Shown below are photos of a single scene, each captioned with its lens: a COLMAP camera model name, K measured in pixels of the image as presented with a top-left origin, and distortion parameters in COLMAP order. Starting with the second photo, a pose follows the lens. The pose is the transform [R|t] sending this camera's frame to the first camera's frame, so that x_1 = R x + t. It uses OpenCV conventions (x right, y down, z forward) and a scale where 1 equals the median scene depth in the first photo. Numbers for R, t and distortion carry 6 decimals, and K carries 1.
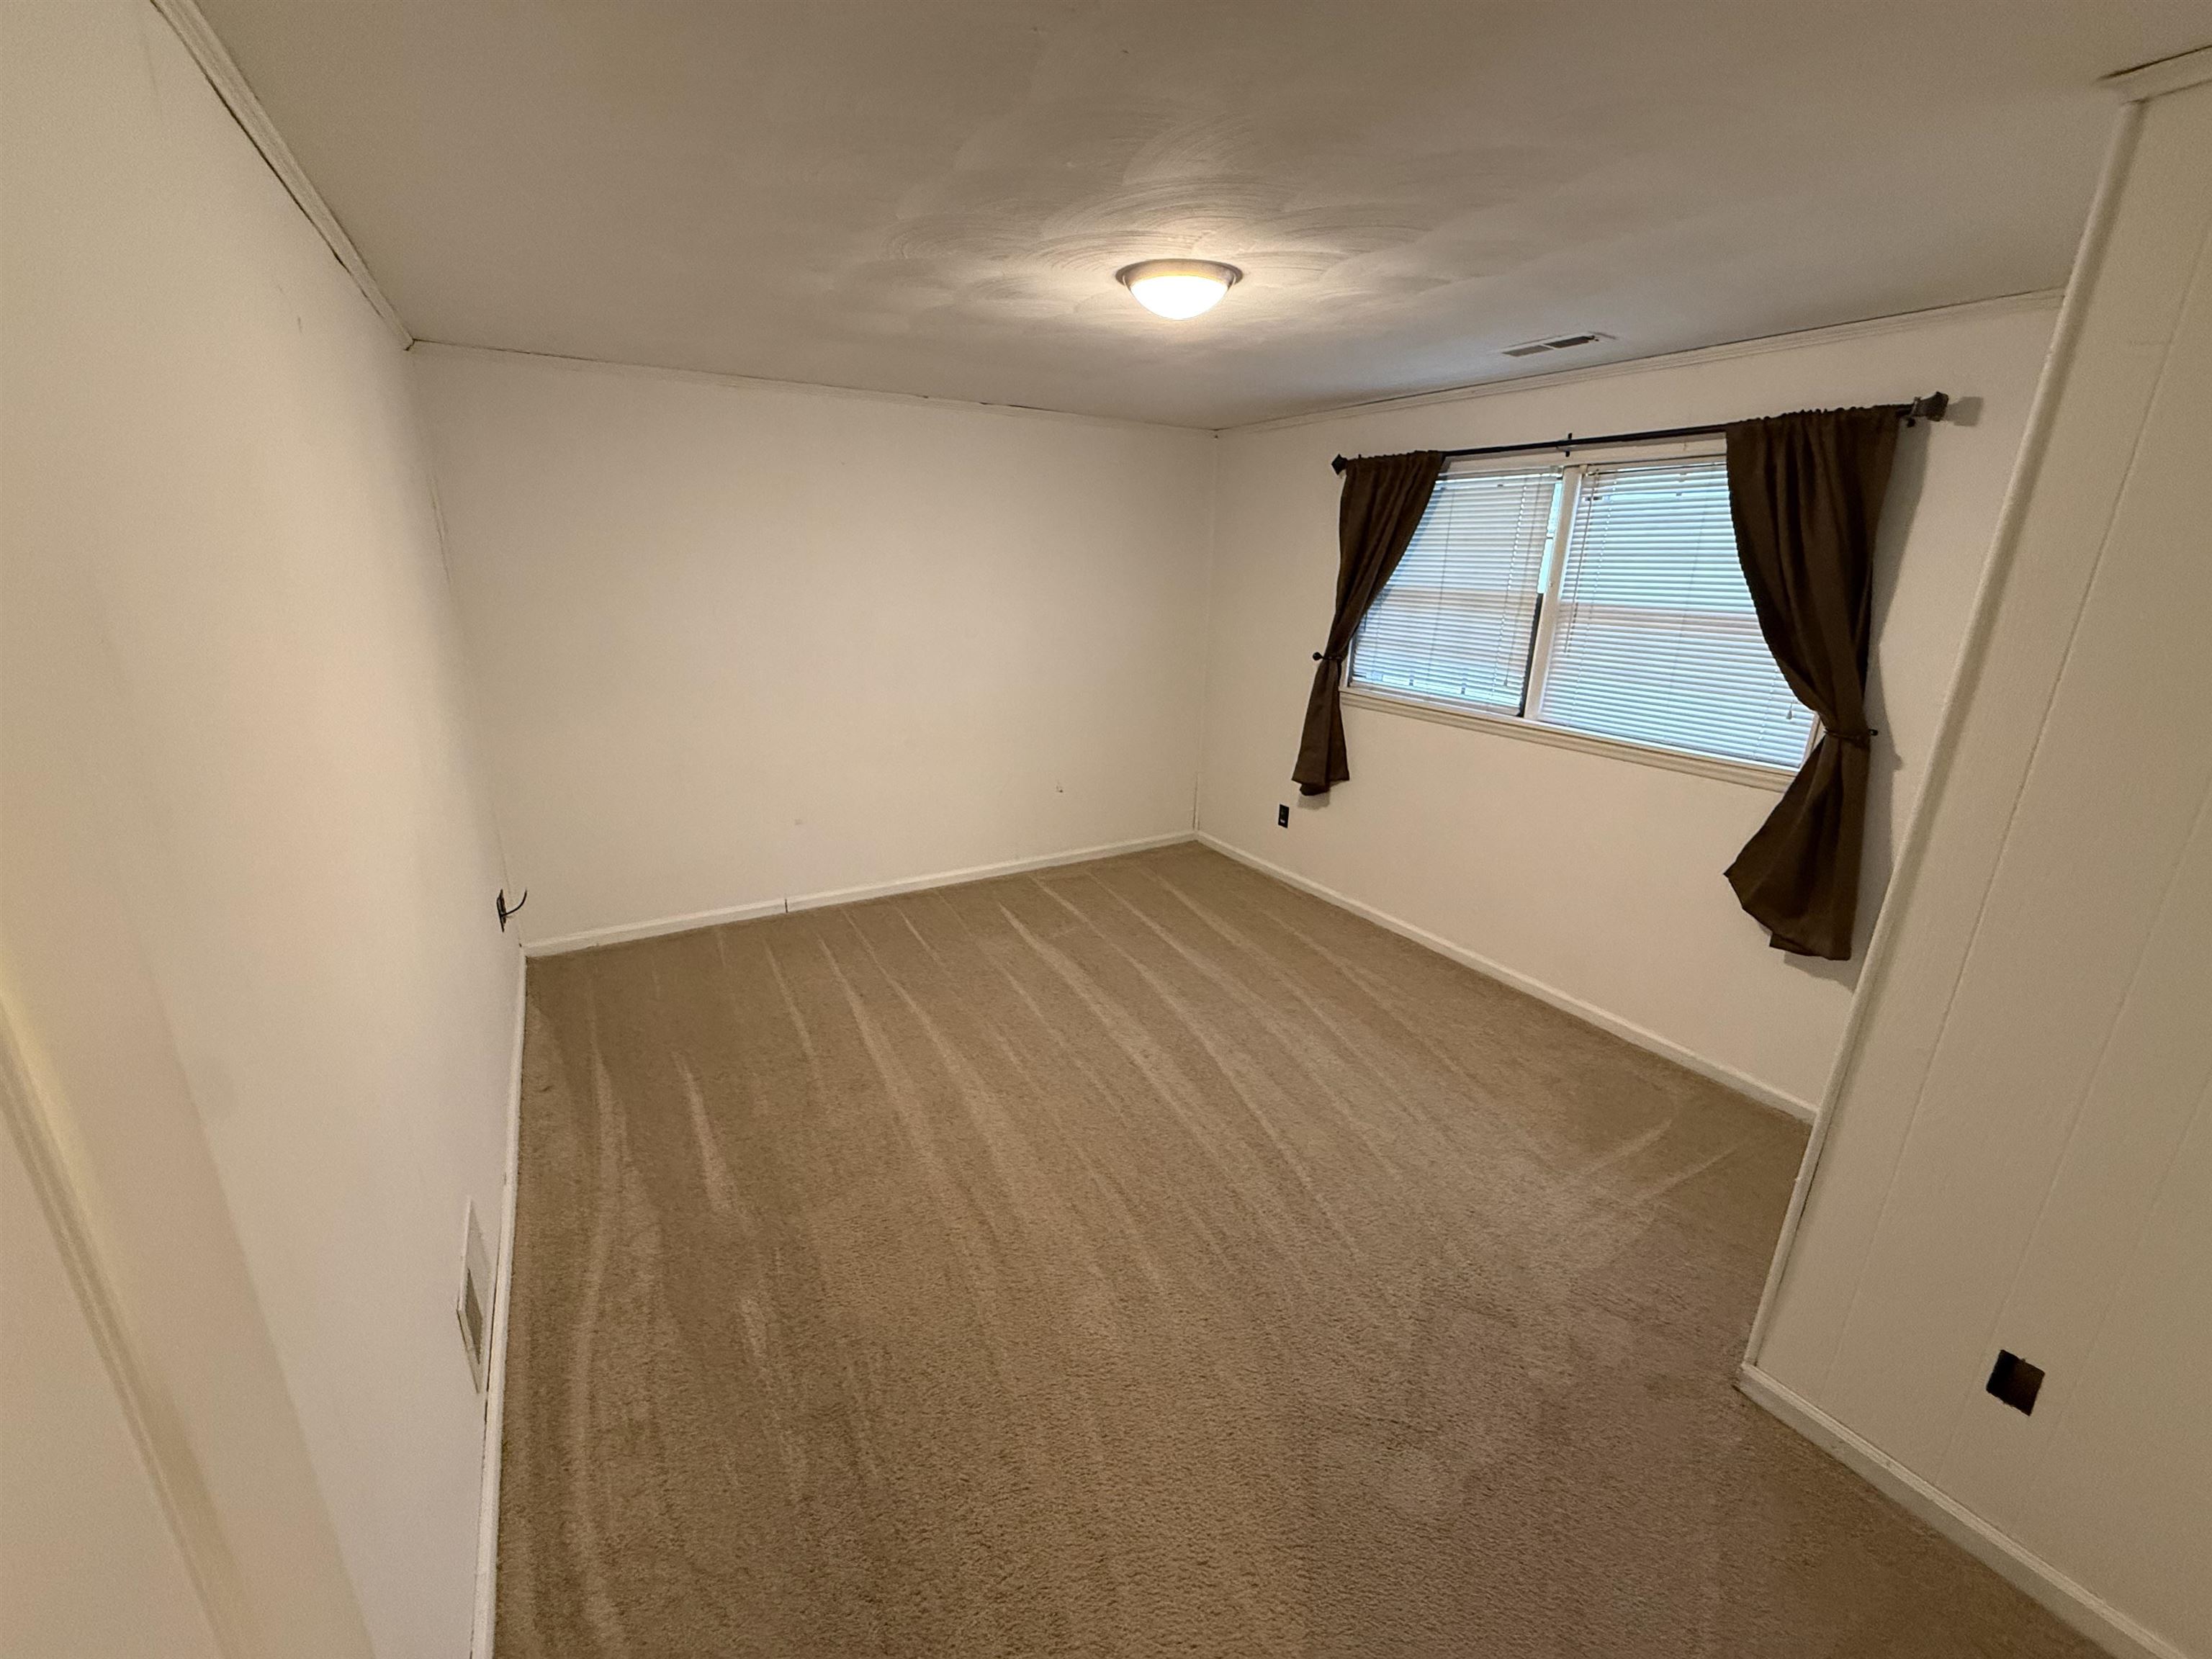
lens RADIAL K [[884.6, 0, 1102.3], [0, 884.6, 819.9], [0, 0, 1]] dist [-0.001777, -0.000315]
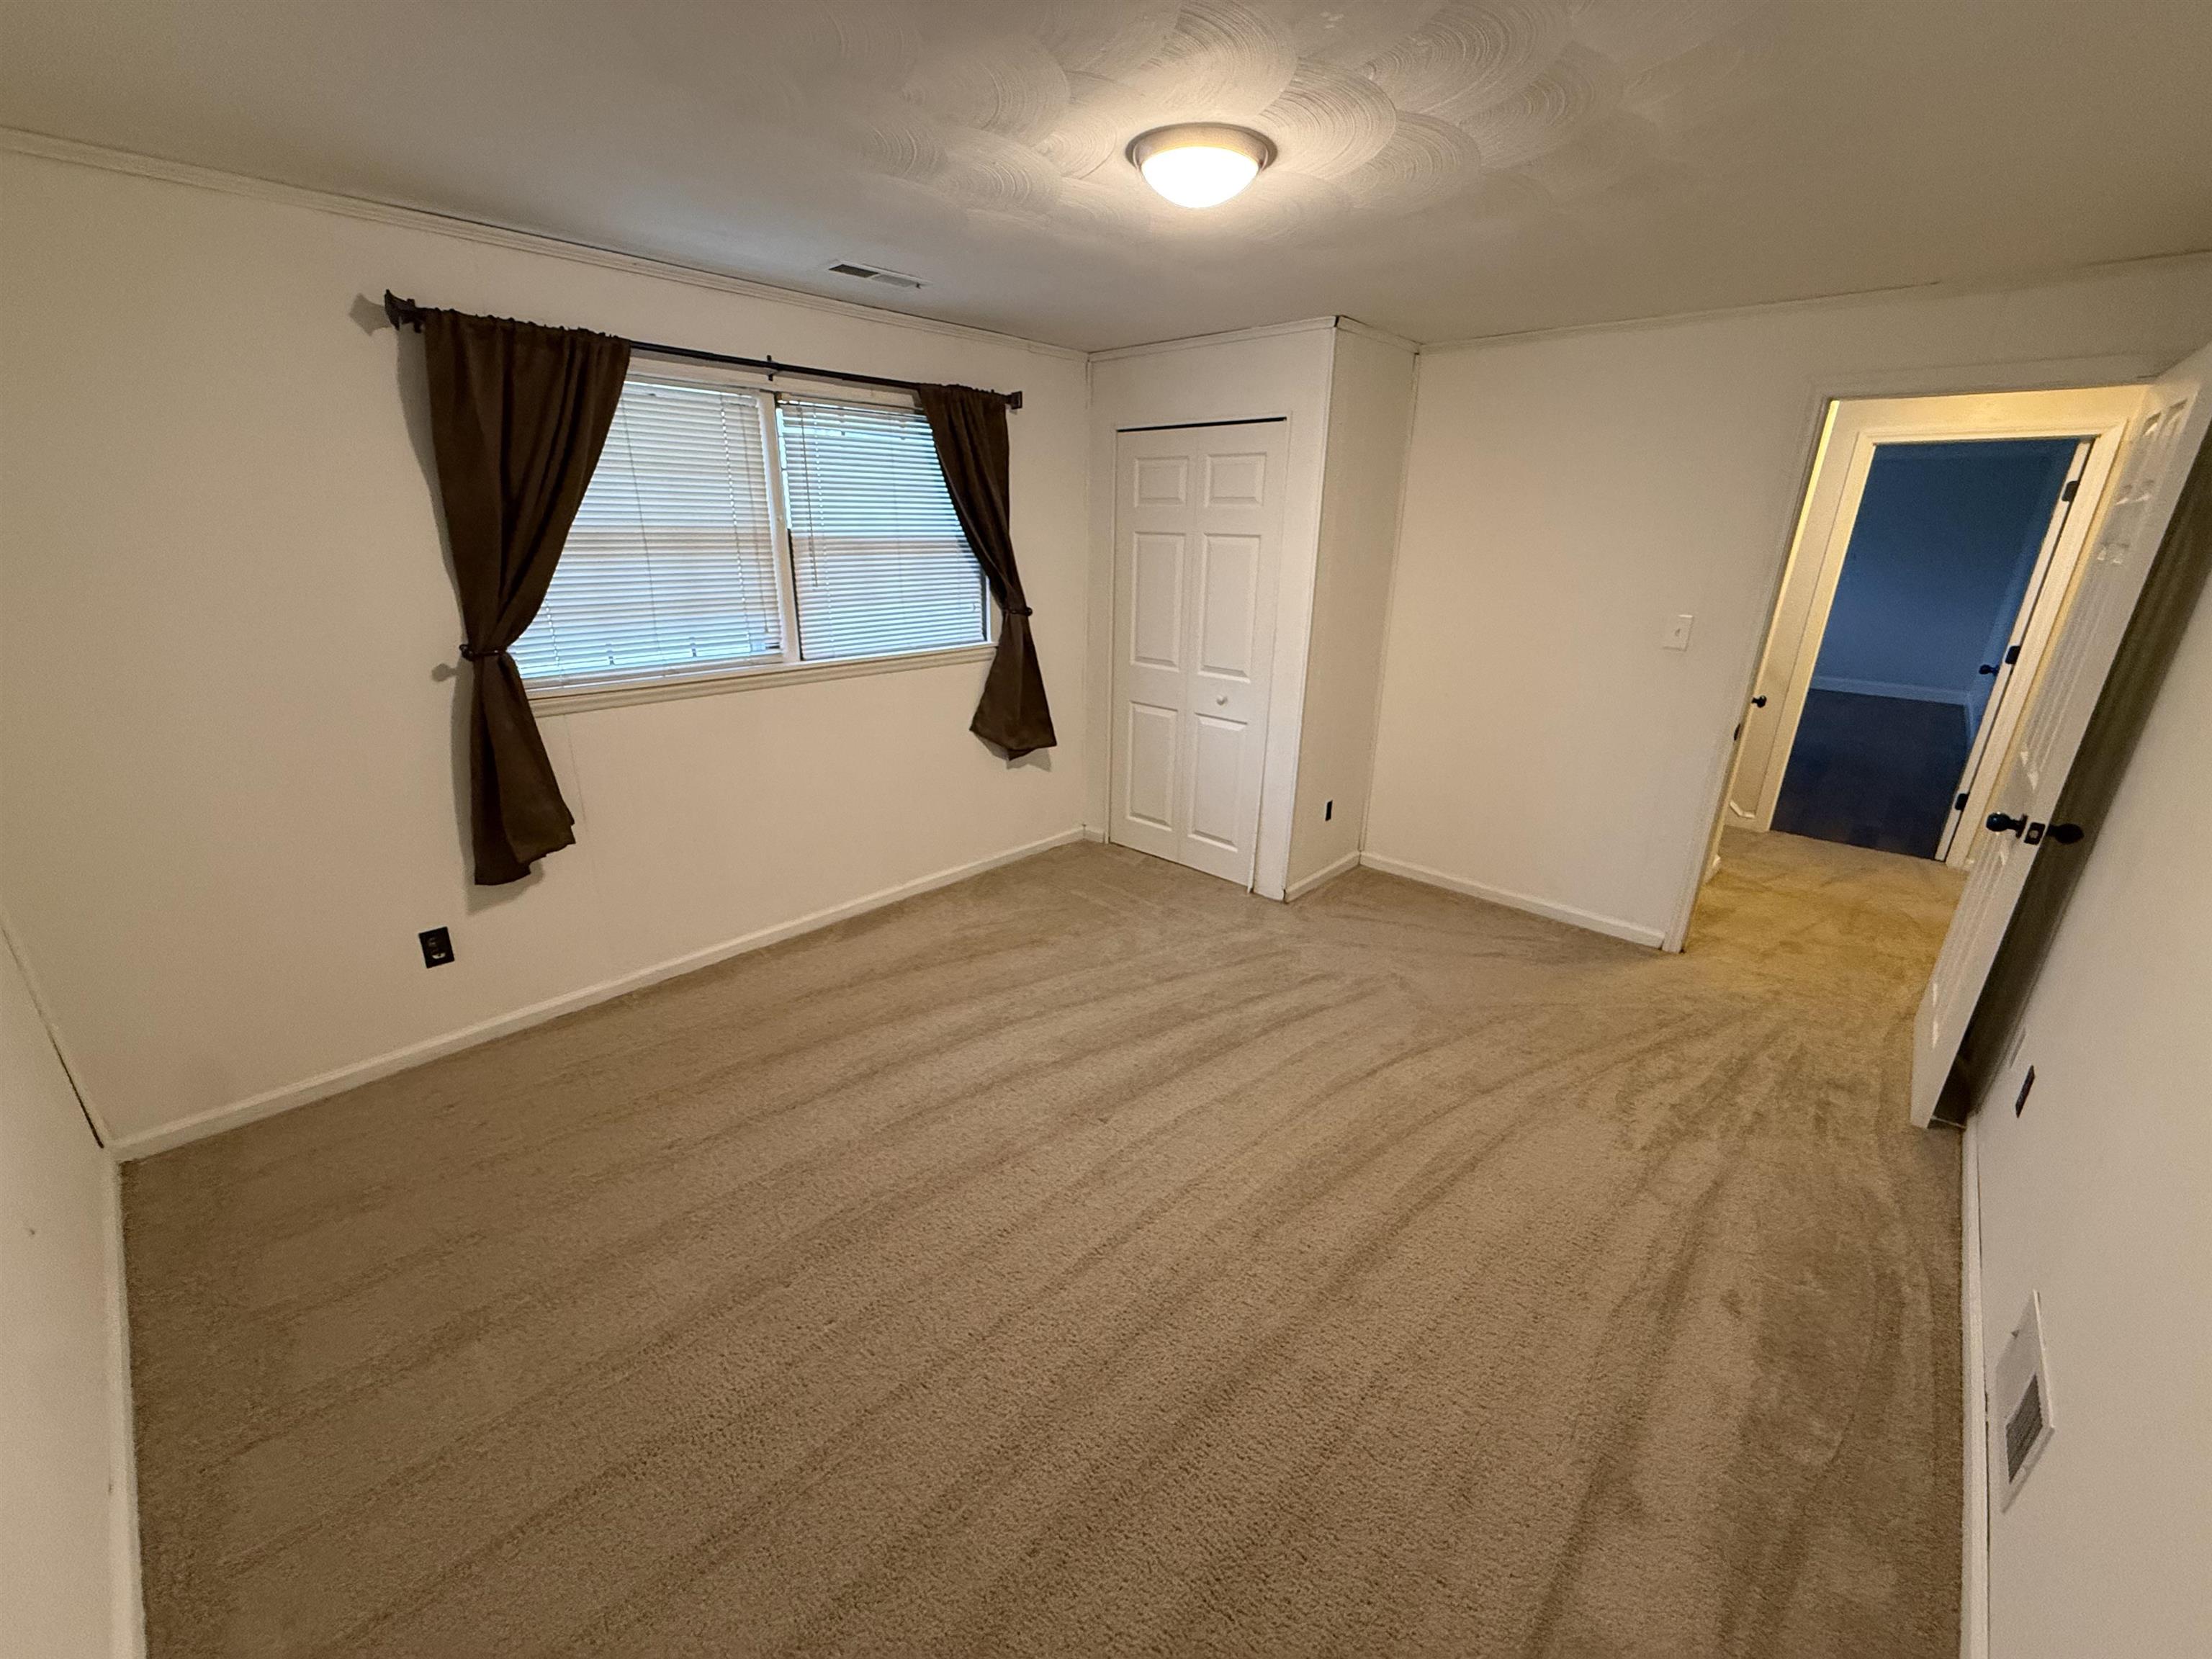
lens RADIAL K [[884.6, 0, 1102.3], [0, 884.6, 819.9], [0, 0, 1]] dist [-0.001777, -0.000315]
pose [[-0.281936, -0.336574, 0.898460, -0.541253], [0.247904, 0.879093, 0.407111, -0.274747], [-0.926853, 0.337510, -0.164410, 0.918125]]
